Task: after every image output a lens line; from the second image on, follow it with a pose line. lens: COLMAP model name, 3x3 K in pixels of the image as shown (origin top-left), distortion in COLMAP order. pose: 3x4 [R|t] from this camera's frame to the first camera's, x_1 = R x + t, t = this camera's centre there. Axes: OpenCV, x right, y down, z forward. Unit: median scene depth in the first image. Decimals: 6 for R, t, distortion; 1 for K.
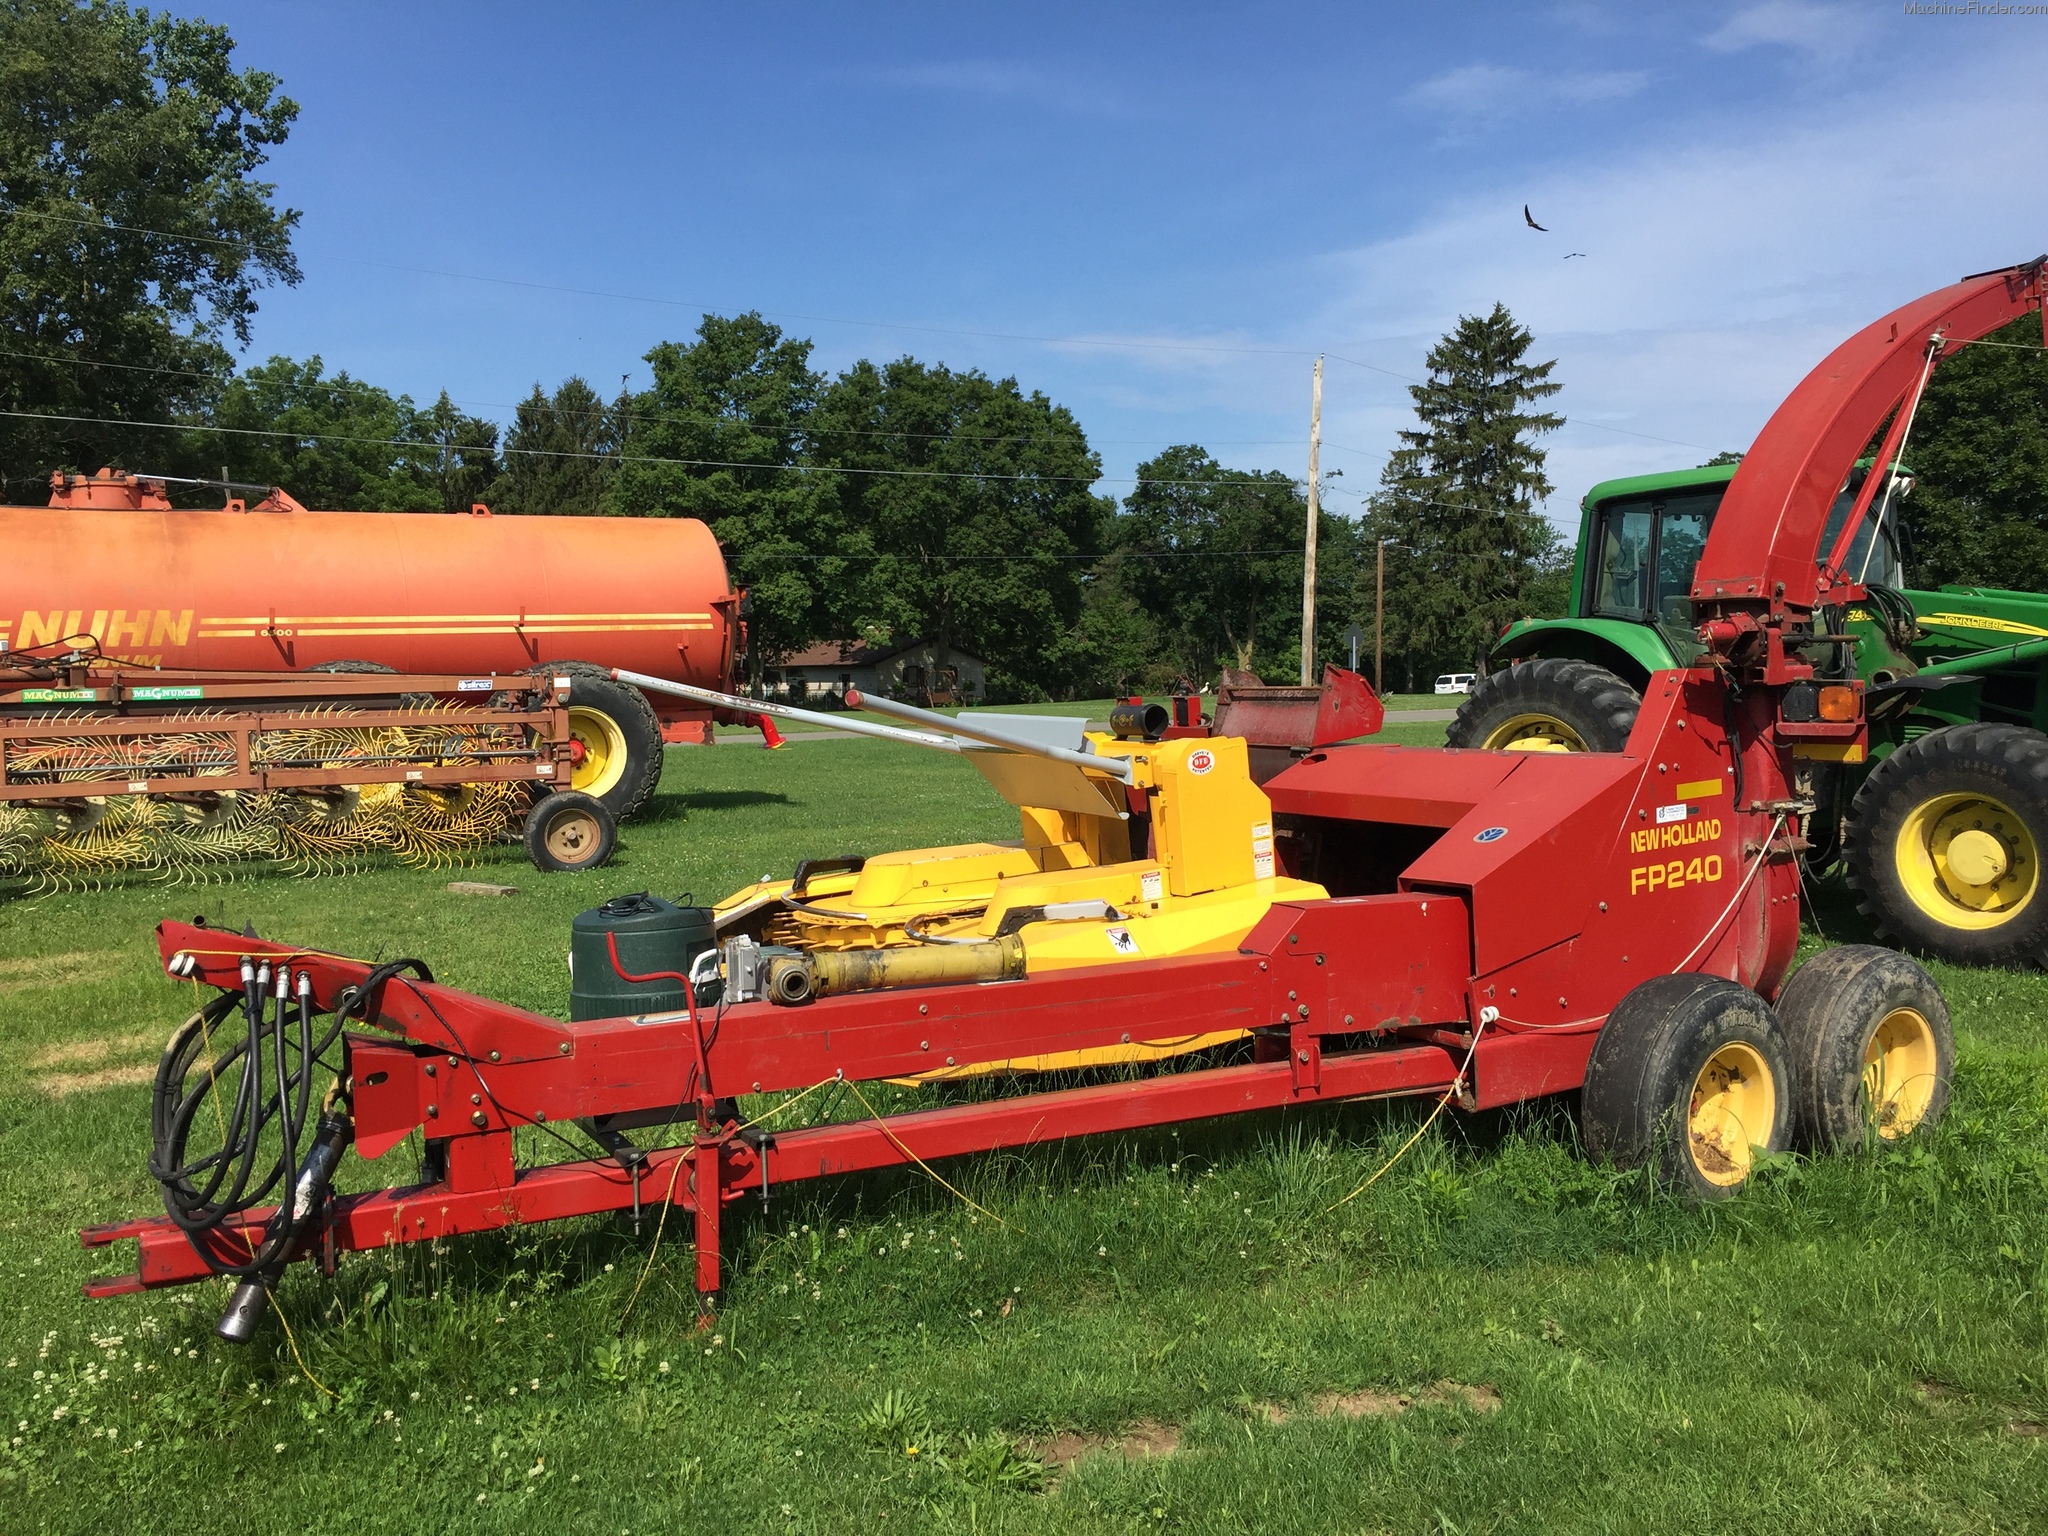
lens RADIAL K [[1742.2, 0, 1024.0], [0, 1742.2, 768.0], [0, 0, 1]] dist [0.064227, -0.101335]
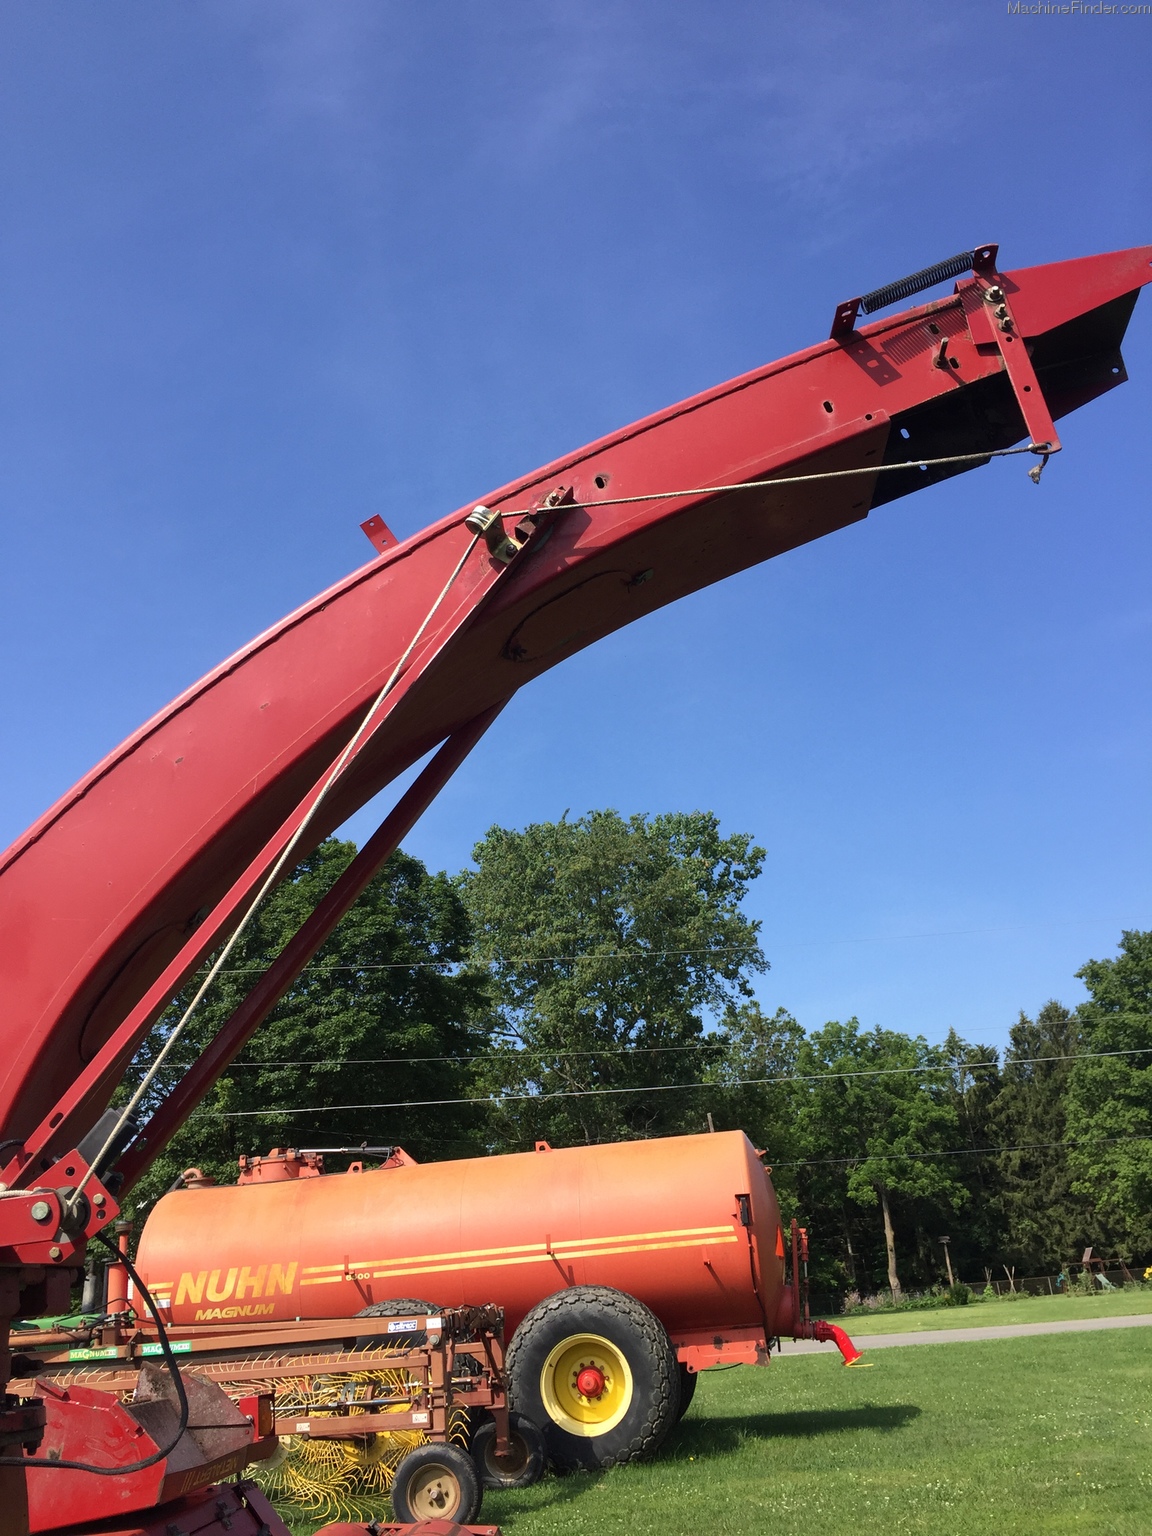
lens RADIAL K [[1306.6, 0, 576.0], [0, 1306.6, 768.0], [0, 0, 1]] dist [0.064227, -0.101335]
pose [[0.790216, -0.266645, -0.551778, 0.272119], [0.027716, 0.915008, -0.402482, -0.028728], [0.612201, 0.302755, 0.730445, 0.331529]]
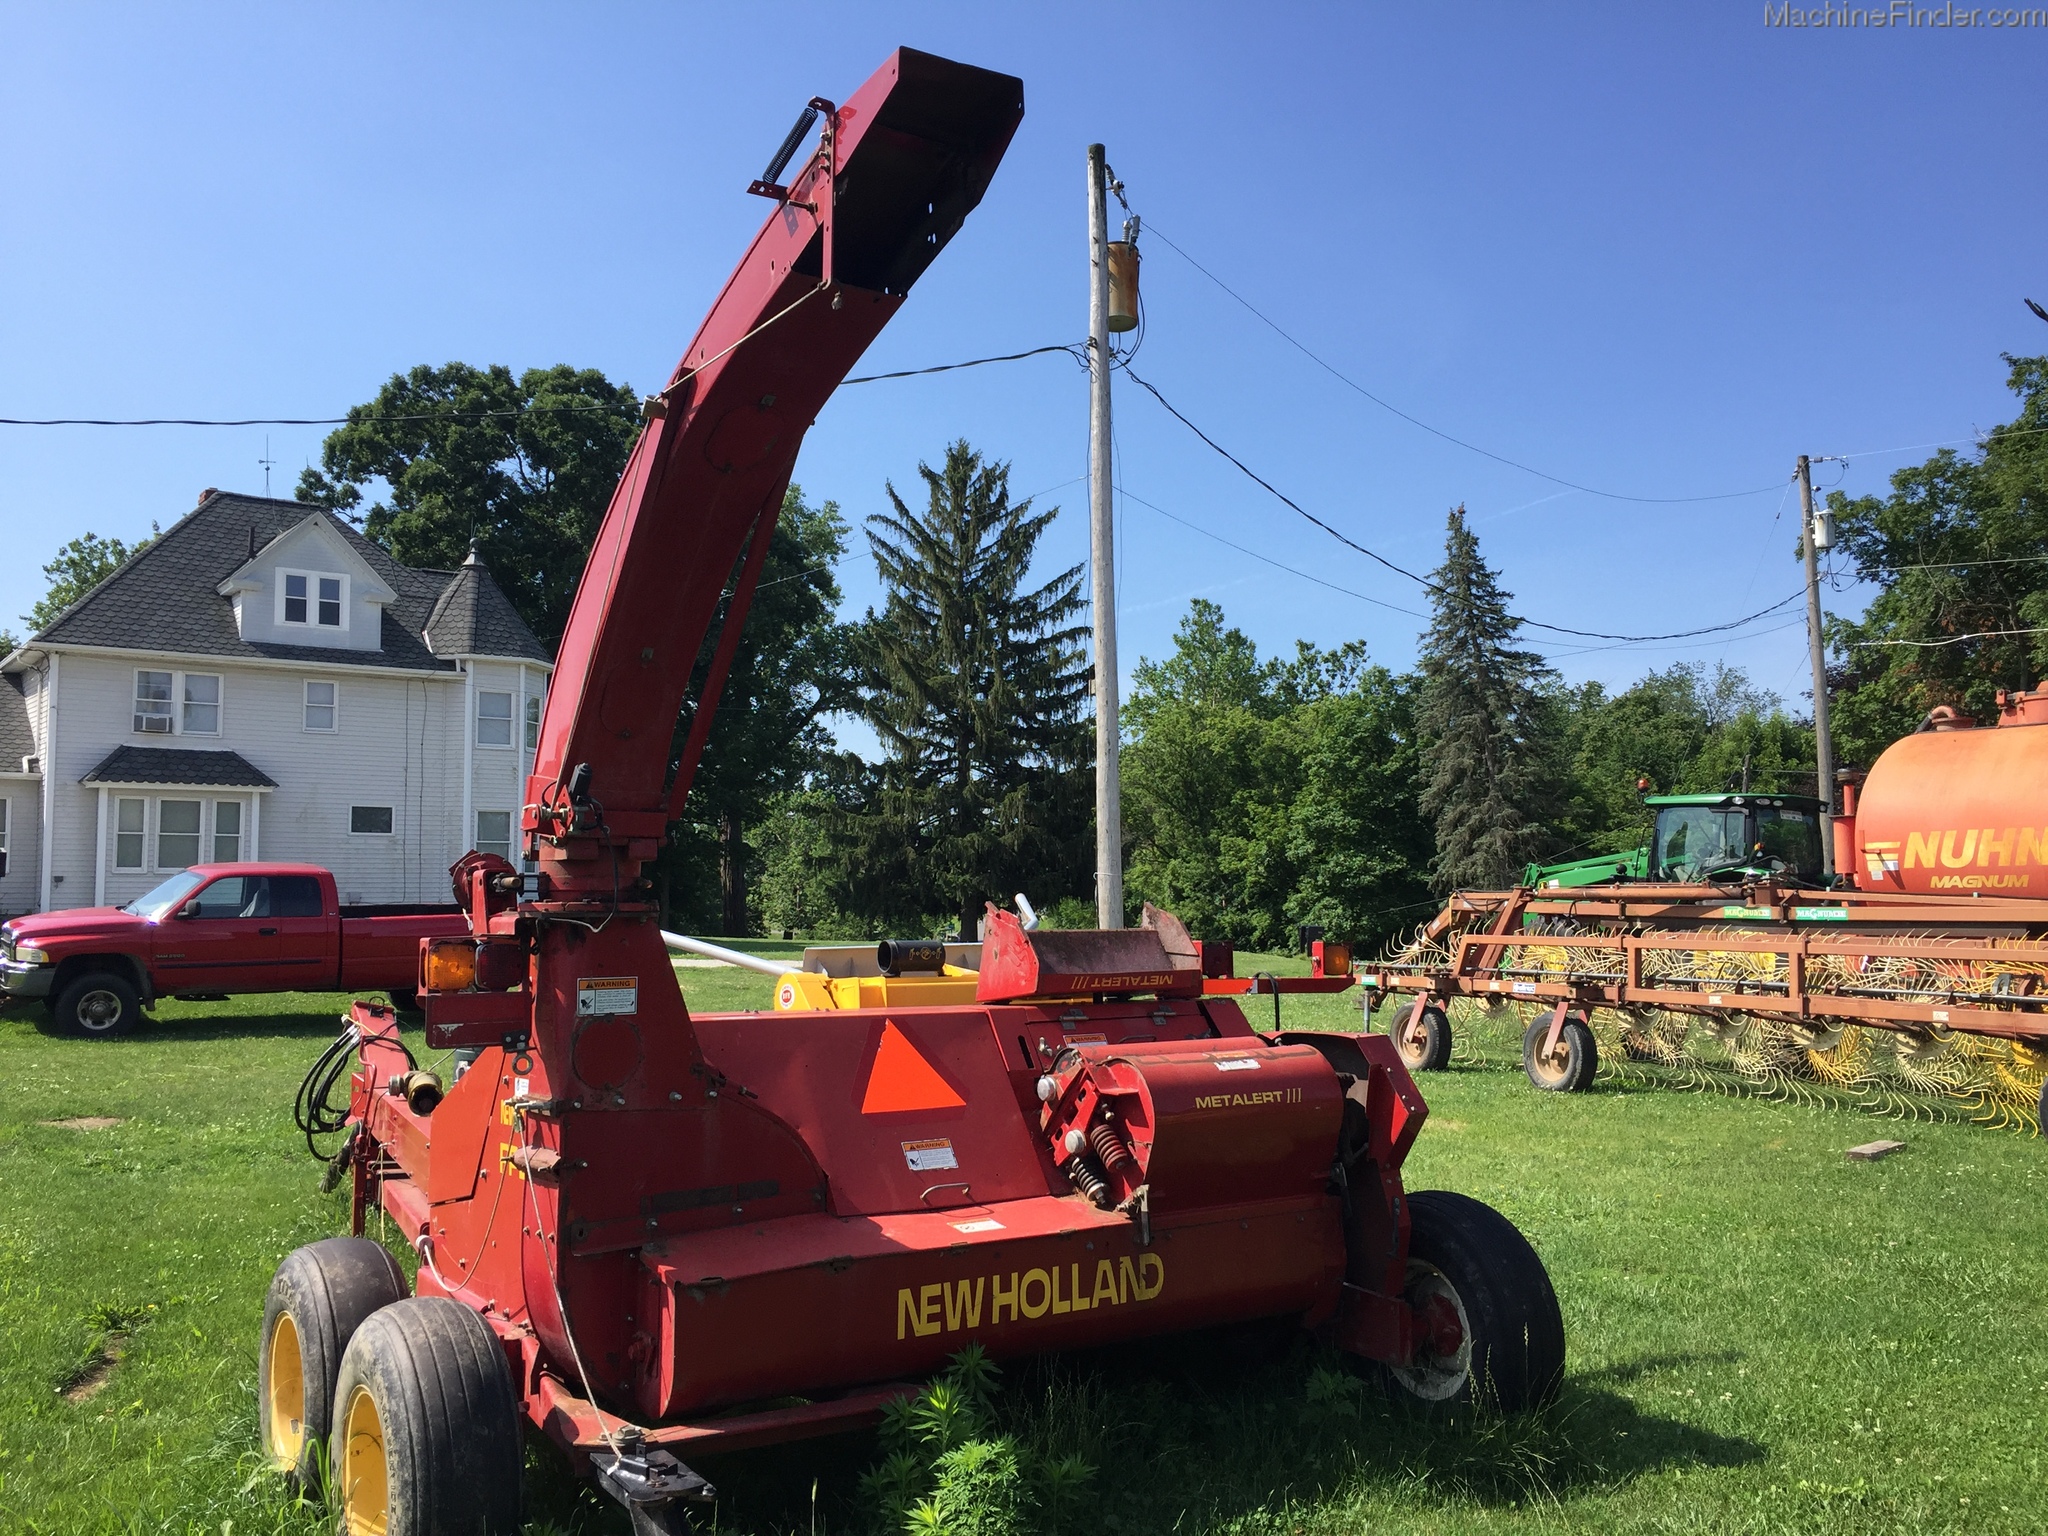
lens RADIAL K [[1742.2, 0, 1024.0], [0, 1742.2, 768.0], [0, 0, 1]] dist [0.064227, -0.101335]
pose [[-0.024942, -0.055401, -0.998153, 0.448867], [-0.062265, 0.996611, -0.053759, -0.035881], [0.997748, 0.060809, -0.028307, 0.468849]]
